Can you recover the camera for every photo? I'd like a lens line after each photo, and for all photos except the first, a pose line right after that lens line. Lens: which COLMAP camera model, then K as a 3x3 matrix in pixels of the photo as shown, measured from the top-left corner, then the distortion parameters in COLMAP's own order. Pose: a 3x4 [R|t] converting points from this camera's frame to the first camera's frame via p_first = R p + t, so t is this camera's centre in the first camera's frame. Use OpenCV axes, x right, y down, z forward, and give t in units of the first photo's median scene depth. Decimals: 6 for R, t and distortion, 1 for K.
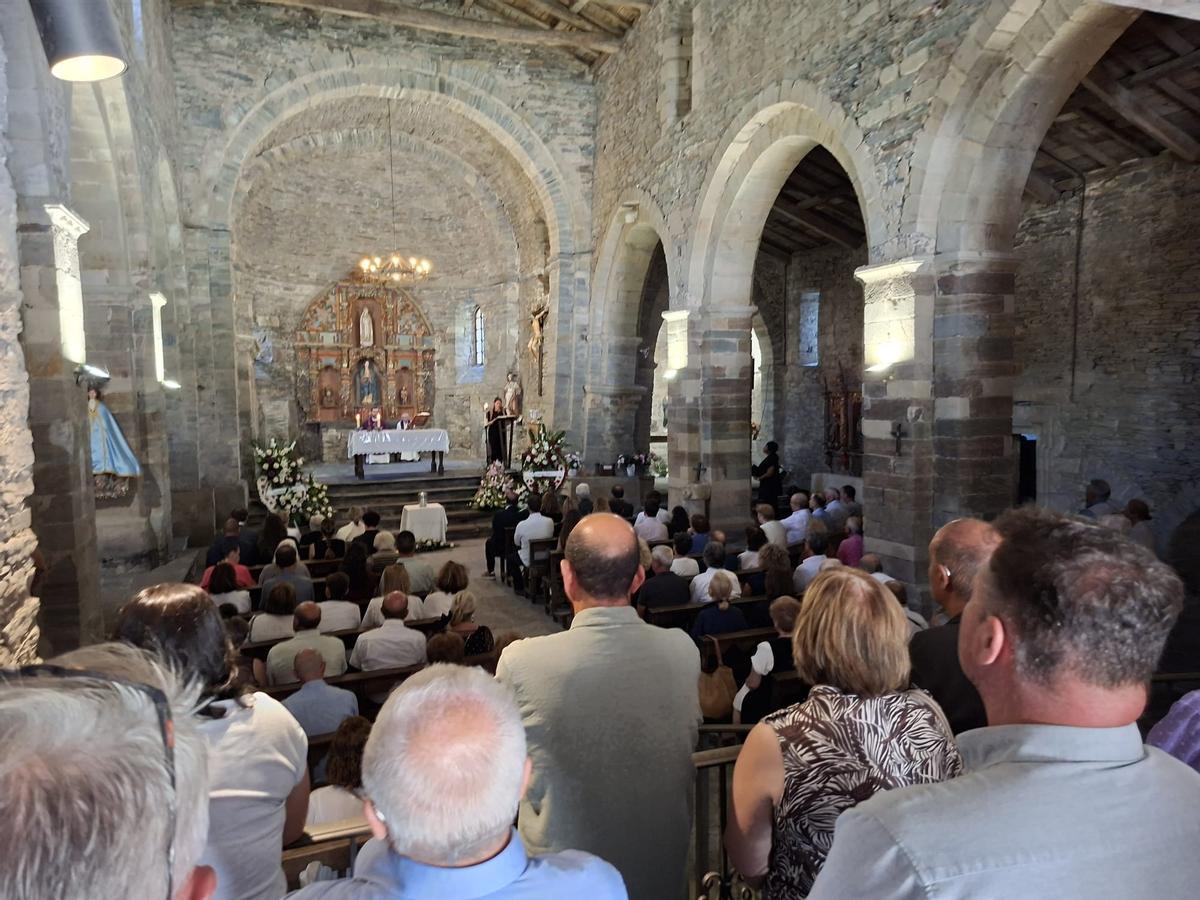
lens RADIAL K [[837.7, 0, 610.9], [0, 837.7, 457.0], [0, 0, 1]] dist [0.093469, -0.111008]
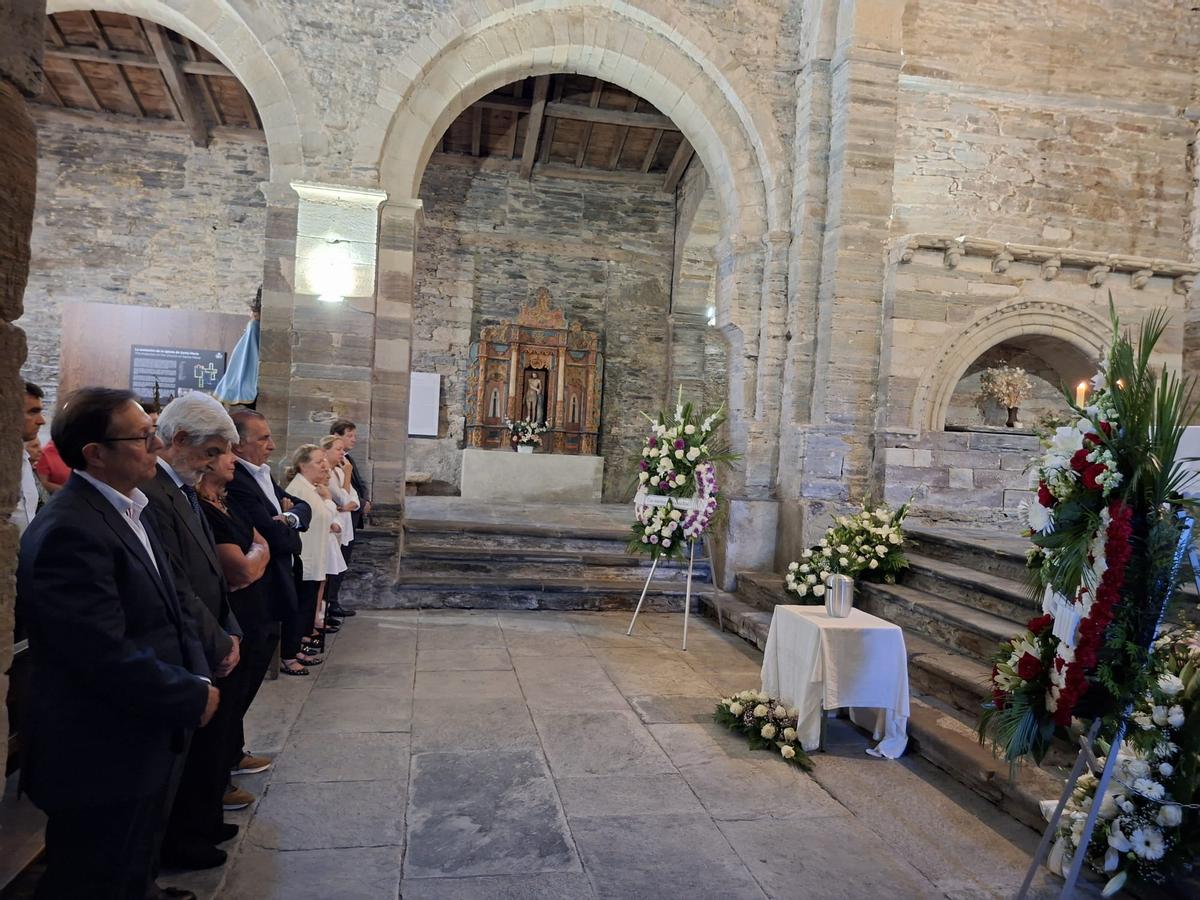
lens RADIAL K [[837.7, 0, 604.1], [0, 837.7, 450.8], [0, 0, 1]] dist [0.093469, -0.111008]
pose [[-0.200458, 0.016003, -0.979572, 0.111929], [-0.128688, 0.990773, 0.042520, -0.007958], [0.971214, 0.134583, -0.196549, 0.856612]]
